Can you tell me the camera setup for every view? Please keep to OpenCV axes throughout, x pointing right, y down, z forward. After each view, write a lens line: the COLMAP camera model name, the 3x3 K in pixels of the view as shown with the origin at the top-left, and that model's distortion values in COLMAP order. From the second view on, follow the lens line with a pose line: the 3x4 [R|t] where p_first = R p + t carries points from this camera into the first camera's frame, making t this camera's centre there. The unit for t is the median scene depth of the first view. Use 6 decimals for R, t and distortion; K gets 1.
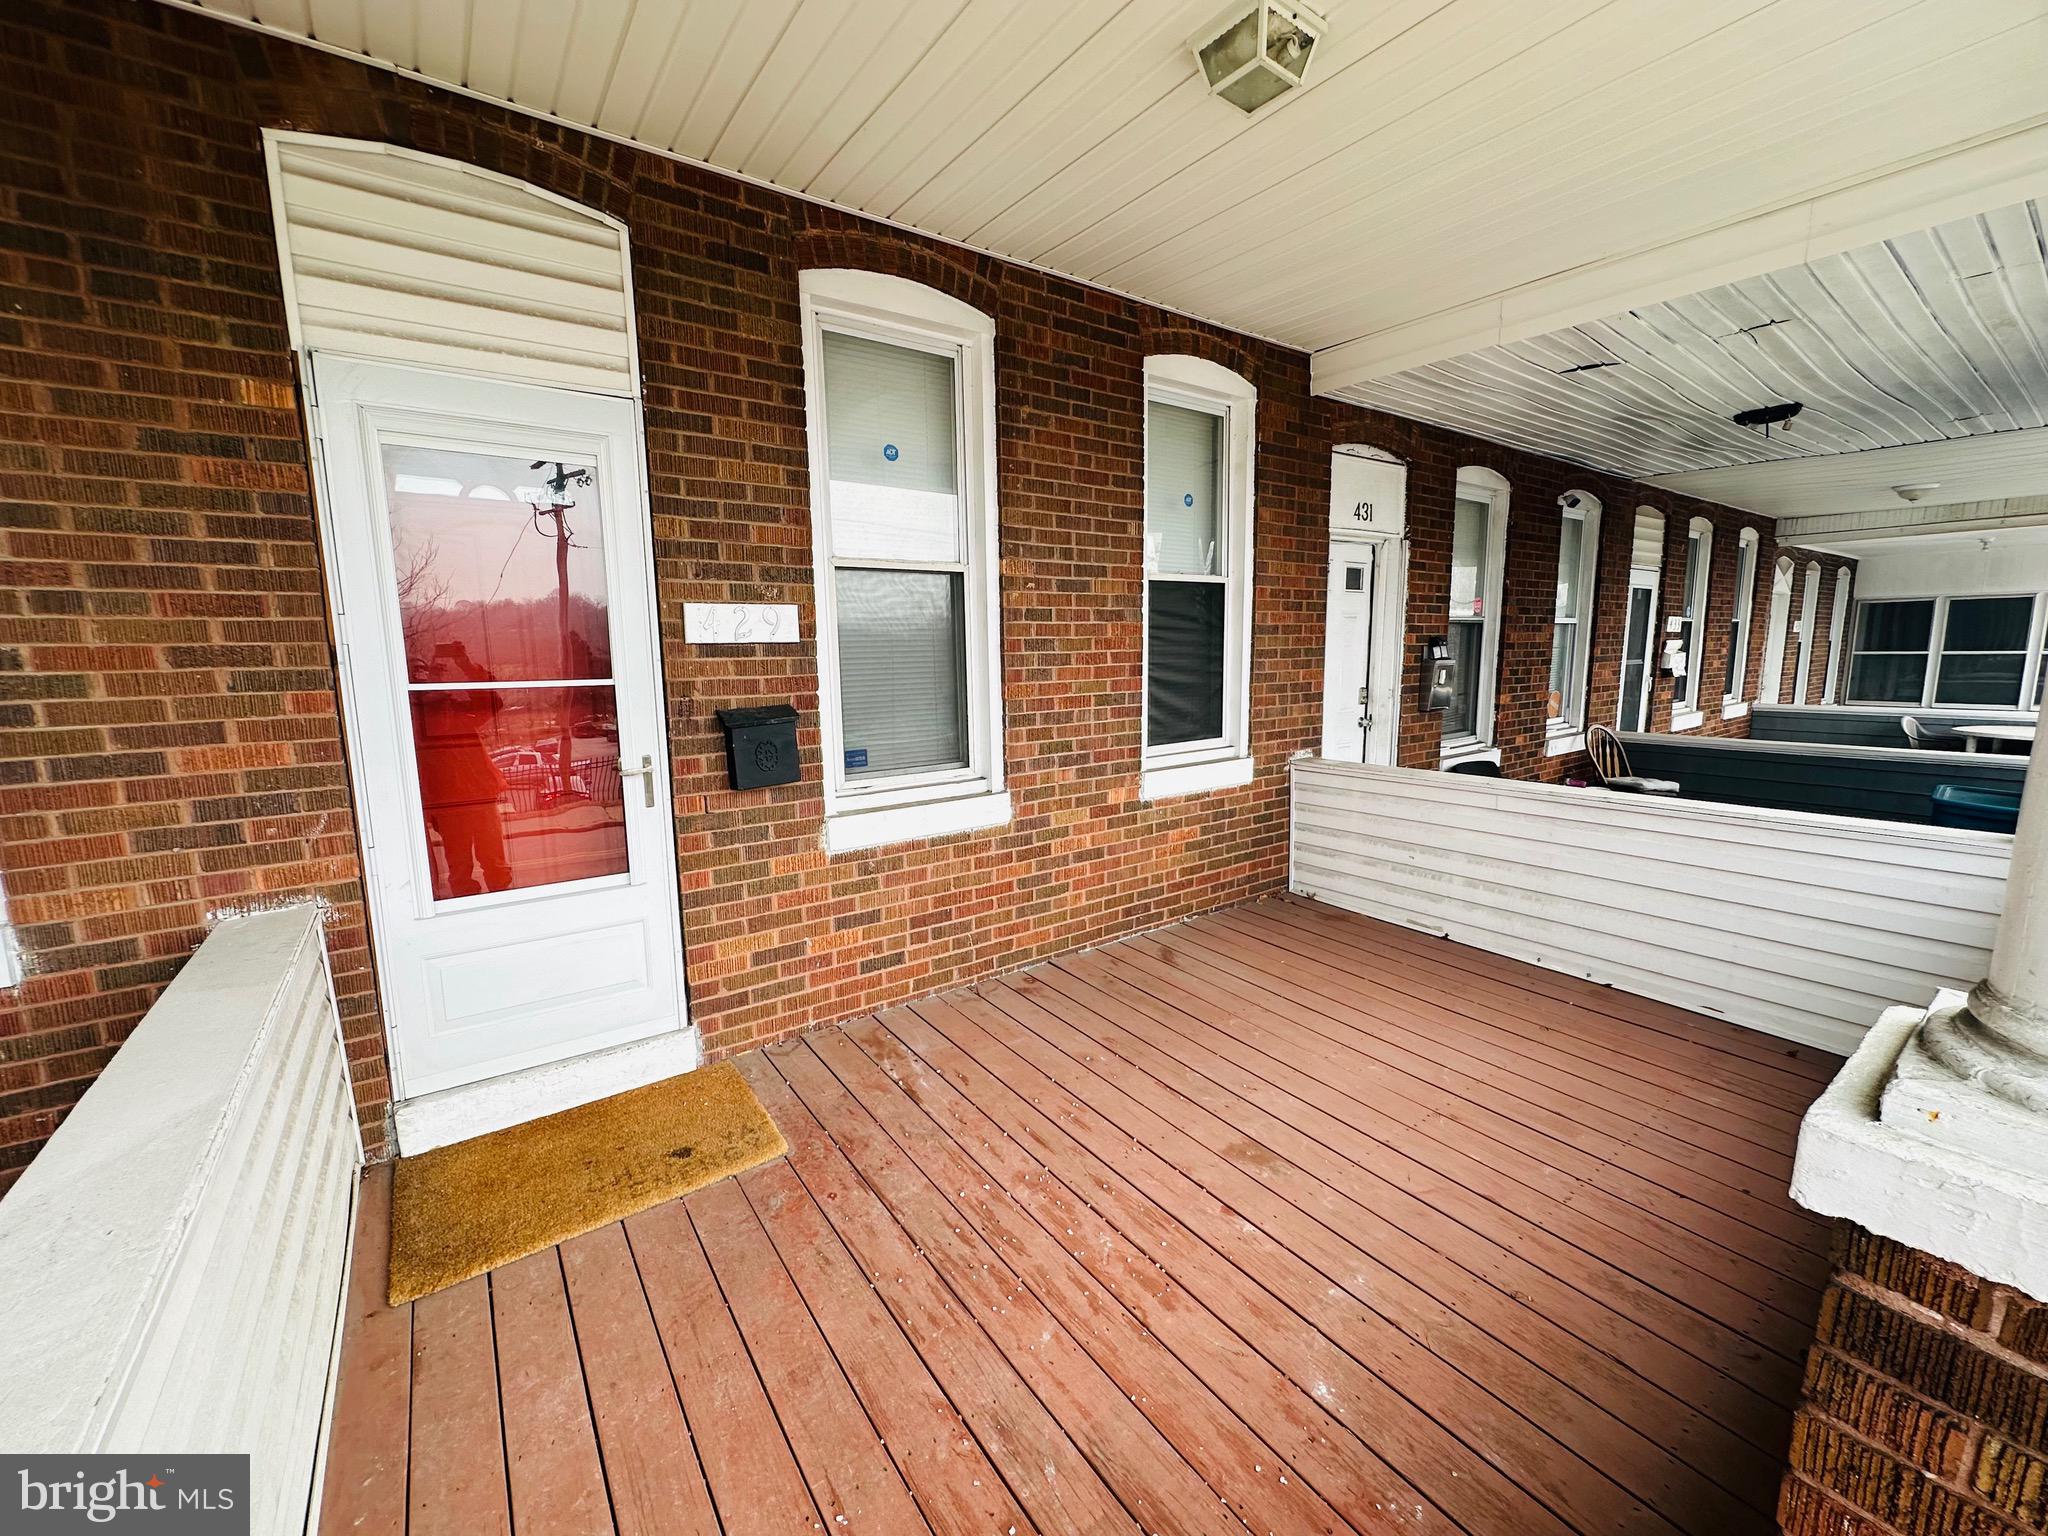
lens RADIAL K [[820.0, 0, 1024.0], [0, 820.0, 768.0], [0, 0, 1]] dist [-0.000860, -0.000272]
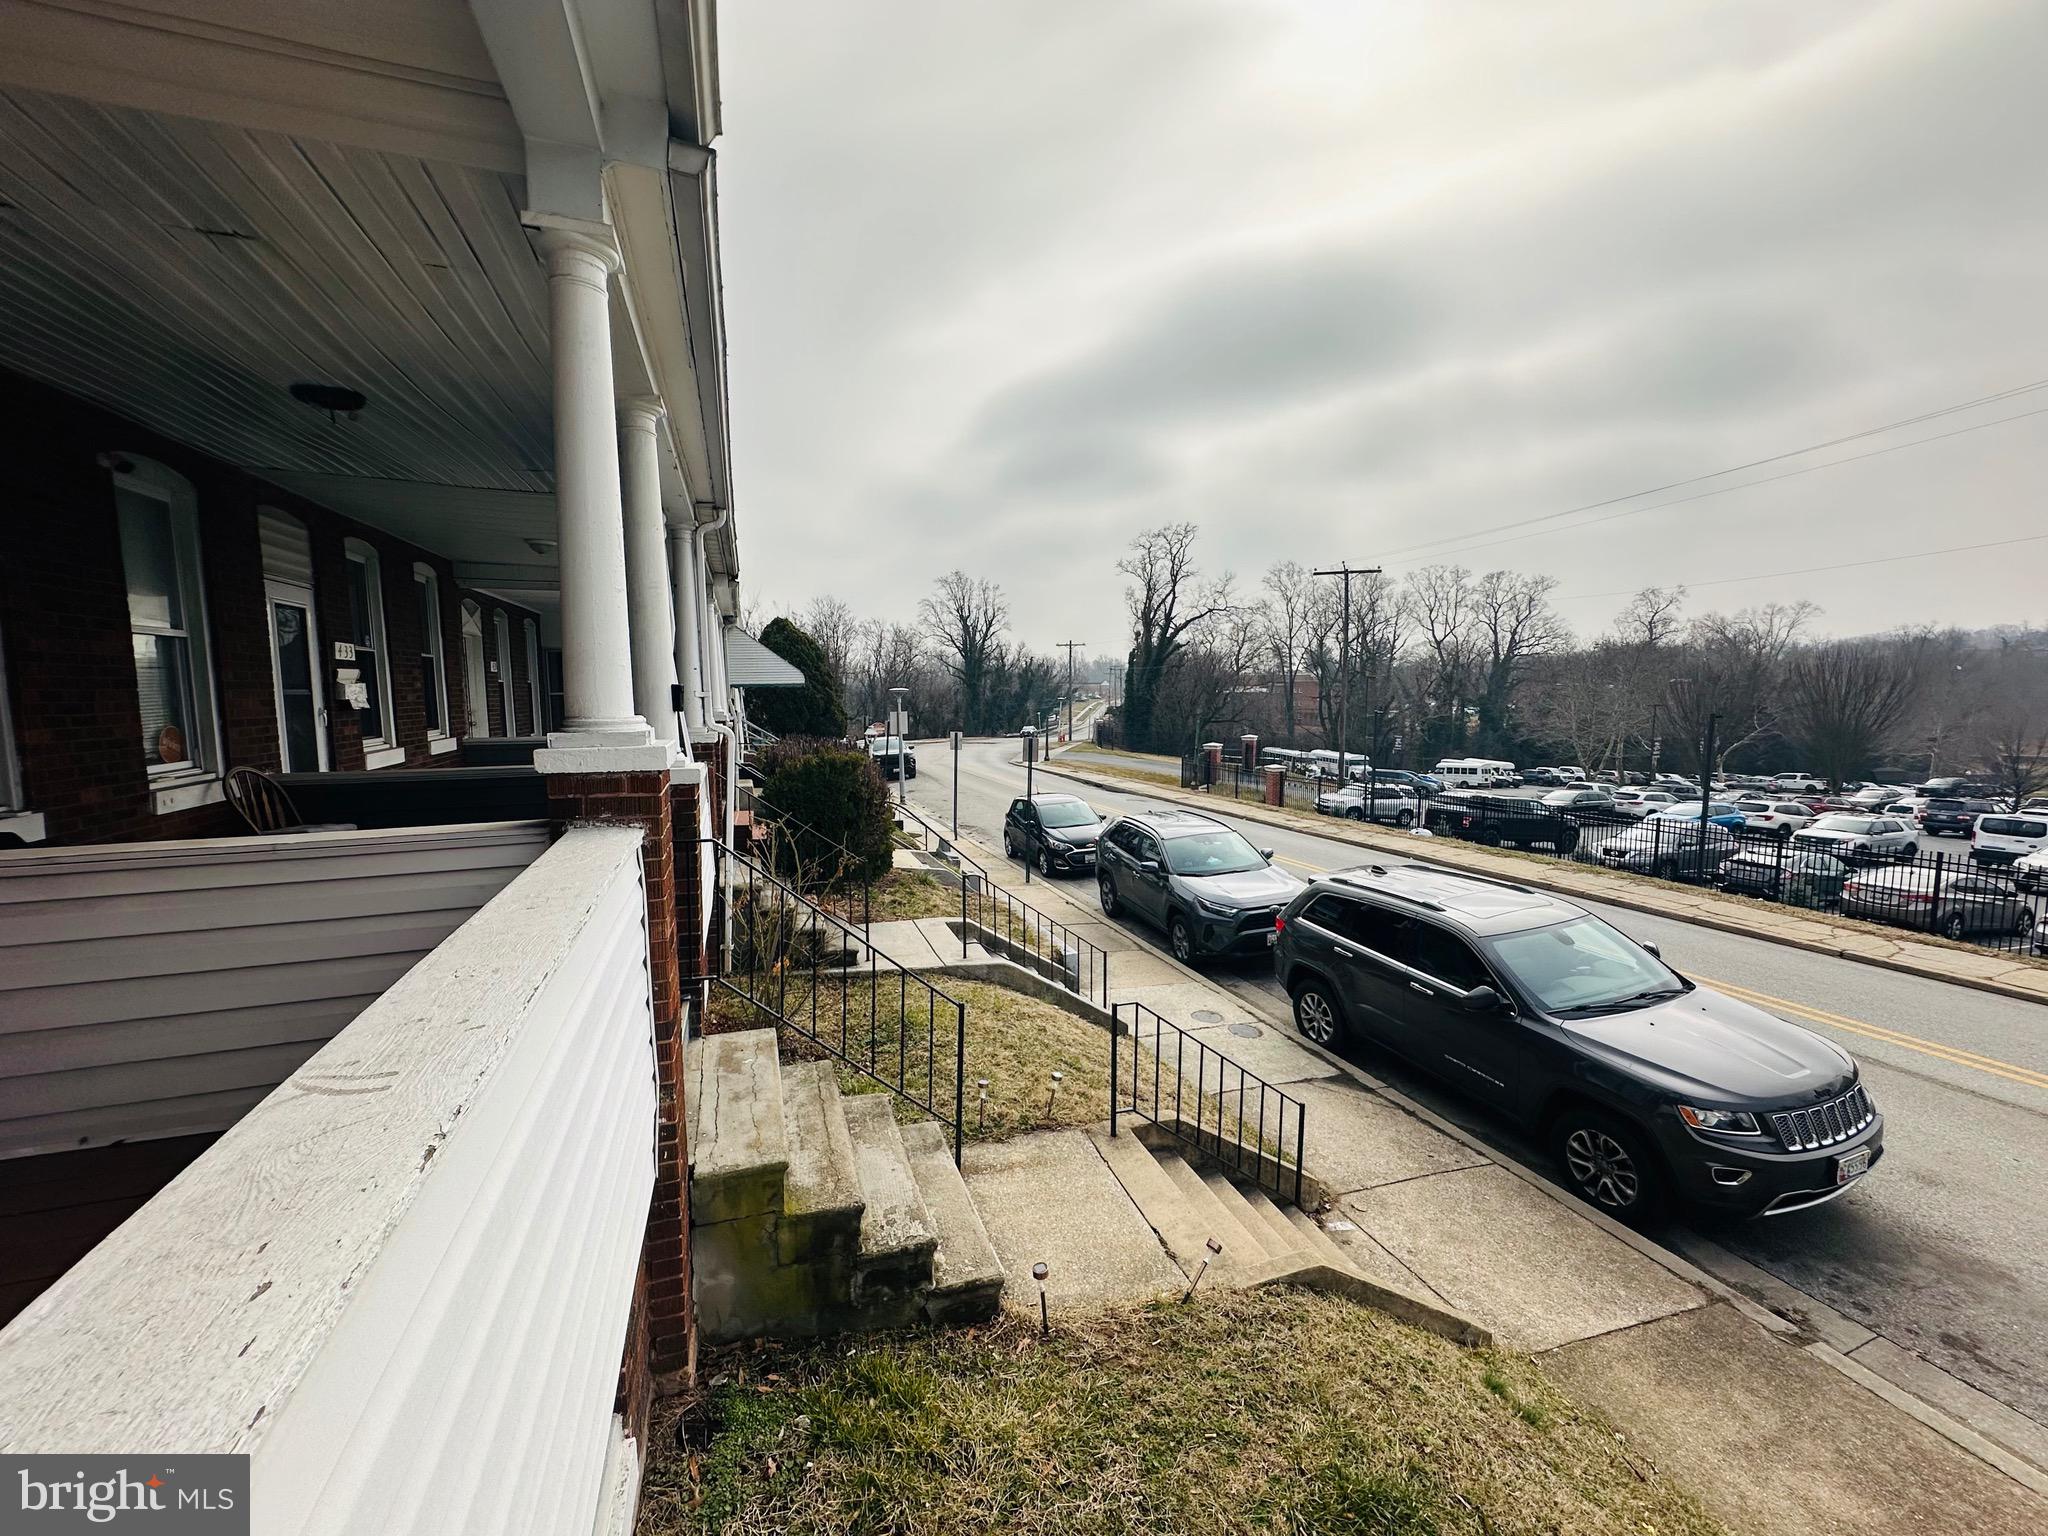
lens RADIAL K [[820.0, 0, 1024.0], [0, 820.0, 768.0], [0, 0, 1]] dist [-0.000860, -0.000272]
pose [[0.292111, -0.079008, 0.953115, 0.221154], [0.140574, 0.989305, 0.038924, 0.031595], [-0.945997, 0.122613, 0.300094, 0.063591]]
